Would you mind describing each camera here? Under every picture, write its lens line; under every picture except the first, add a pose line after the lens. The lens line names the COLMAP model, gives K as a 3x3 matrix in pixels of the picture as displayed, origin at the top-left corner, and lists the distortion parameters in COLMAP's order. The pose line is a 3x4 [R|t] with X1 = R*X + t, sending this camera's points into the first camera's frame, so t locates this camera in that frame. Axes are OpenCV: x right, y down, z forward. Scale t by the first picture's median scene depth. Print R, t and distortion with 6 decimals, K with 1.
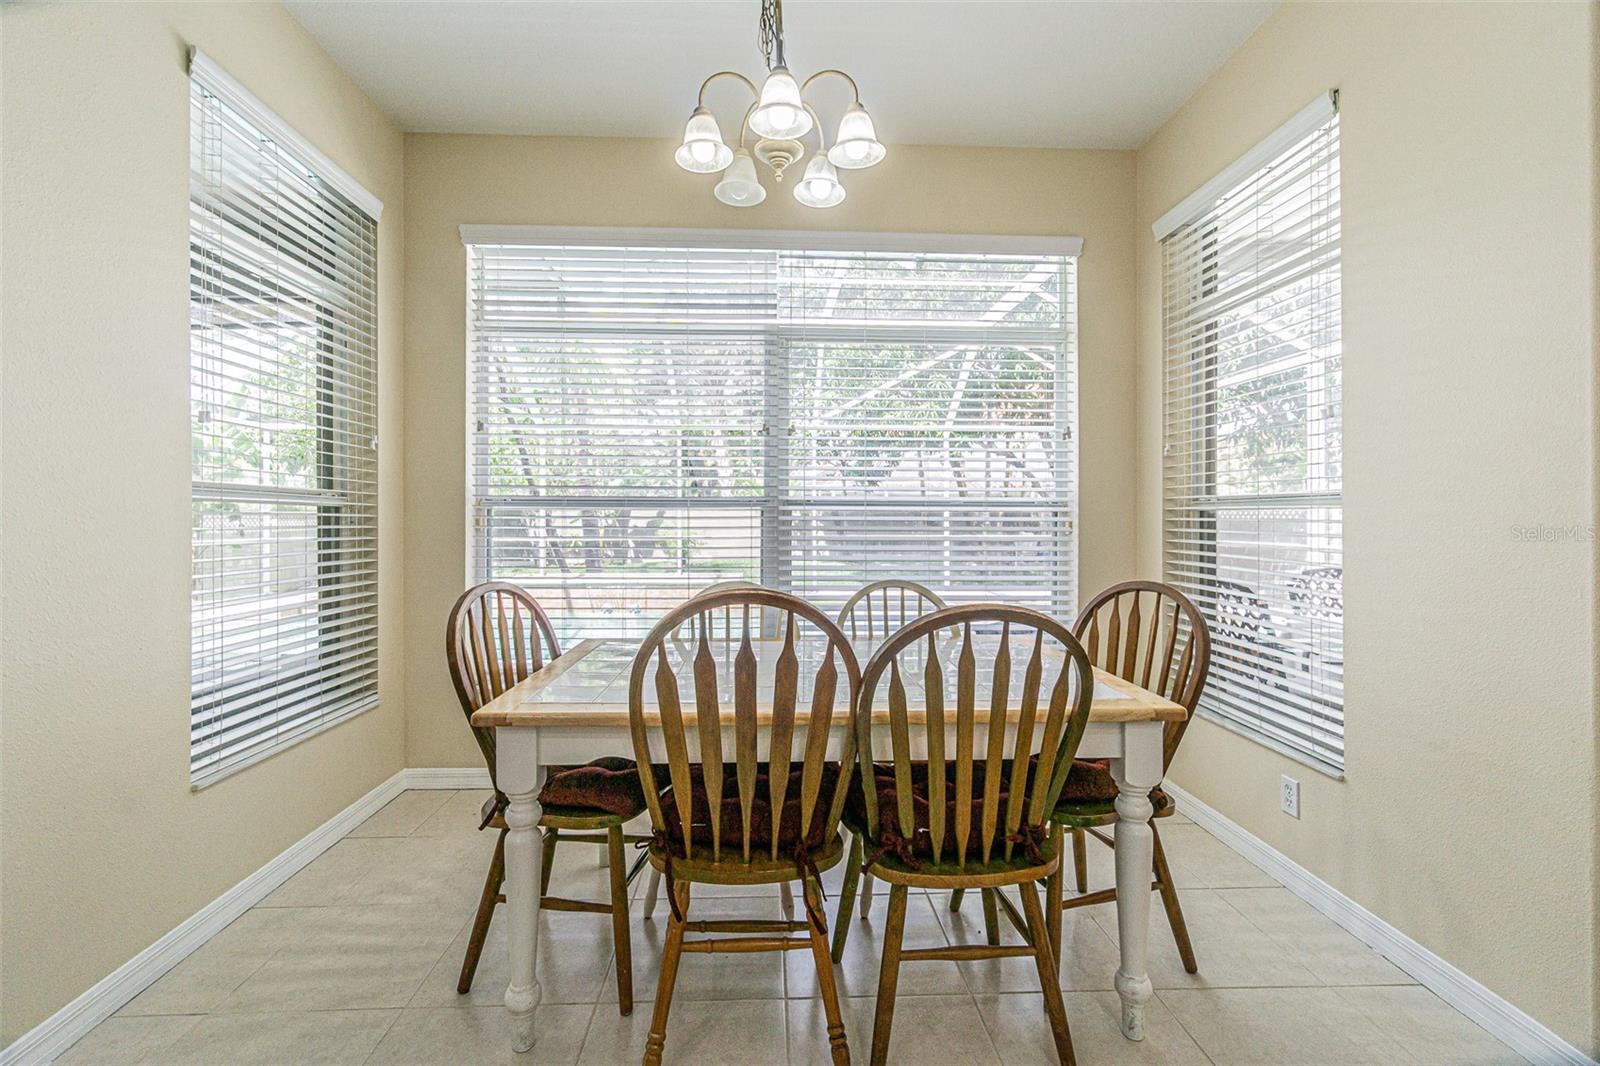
lens RADIAL K [[693.4, 0, 794.3], [0, 693.4, 520.3], [0, 0, 1]] dist [-0.001352, 0.000388]
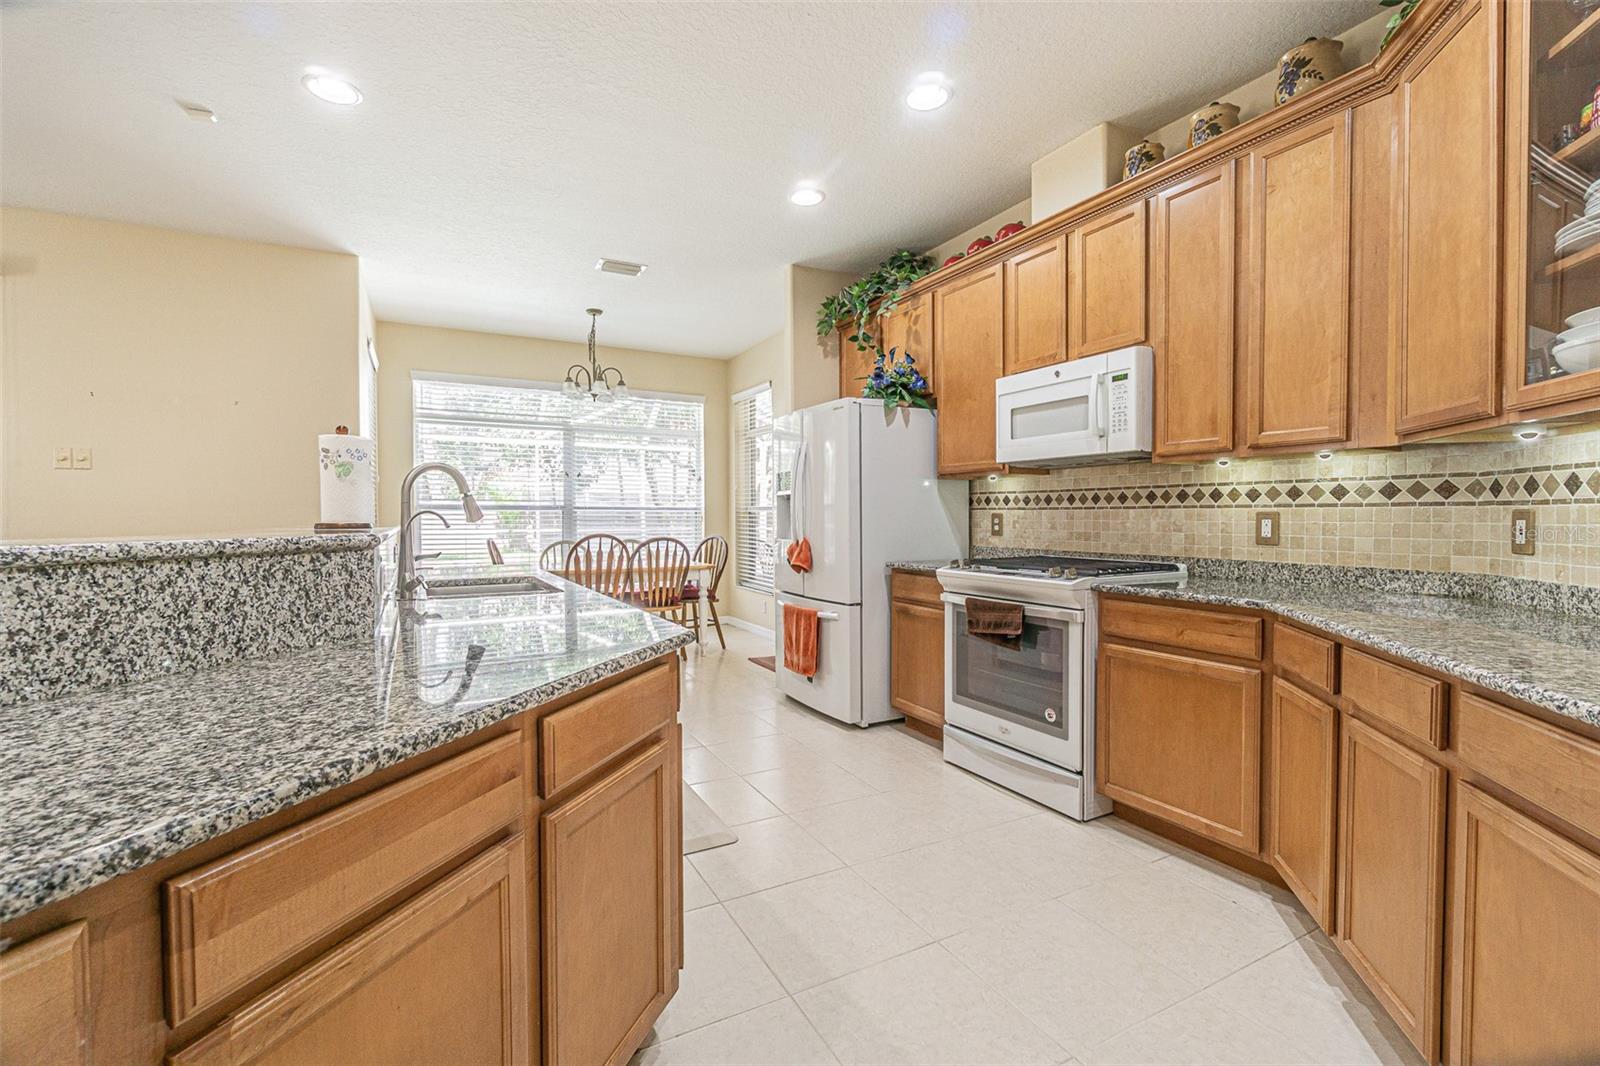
lens RADIAL K [[693.4, 0, 794.3], [0, 693.4, 520.3], [0, 0, 1]] dist [-0.001352, 0.000388]
pose [[0.905978, -0.001713, 0.423321, -0.680973], [-0.000916, 0.999982, 0.006008, 0.003877], [-0.423323, -0.005831, 0.905960, -2.747918]]
